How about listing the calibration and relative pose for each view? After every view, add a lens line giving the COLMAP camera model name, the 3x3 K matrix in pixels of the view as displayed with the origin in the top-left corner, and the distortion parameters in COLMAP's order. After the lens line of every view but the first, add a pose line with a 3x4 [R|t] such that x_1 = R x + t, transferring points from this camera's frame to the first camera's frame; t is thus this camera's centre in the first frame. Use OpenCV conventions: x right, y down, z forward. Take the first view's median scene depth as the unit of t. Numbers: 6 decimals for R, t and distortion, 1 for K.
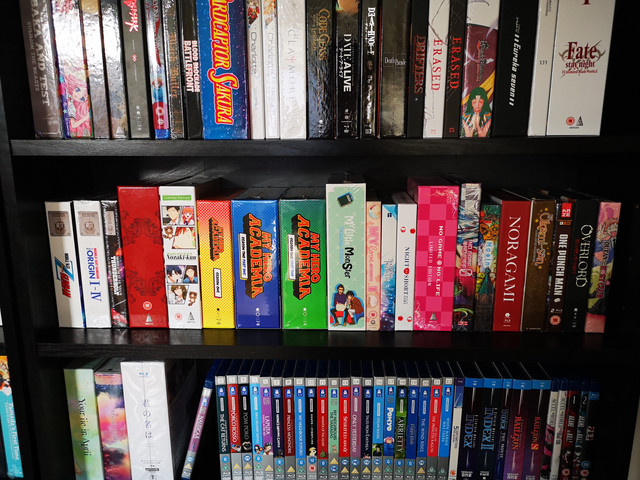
lens RADIAL K [[507.0, 0, 320.0], [0, 507.0, 240.0], [0, 0, 1]] dist [0.044808, -0.047352]
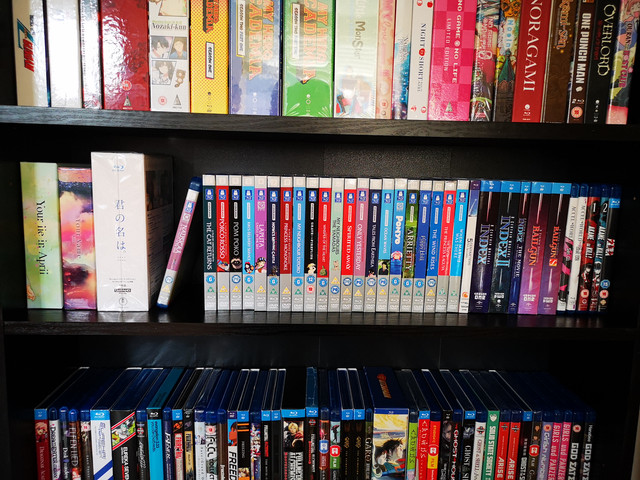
lens RADIAL K [[507.0, 0, 320.0], [0, 507.0, 240.0], [0, 0, 1]] dist [0.044808, -0.047352]
pose [[0.995585, 0.019421, 0.091839, -0.090813], [-0.012803, 0.997315, -0.072110, 0.474917], [-0.092992, 0.070616, 0.993160, 0.134420]]
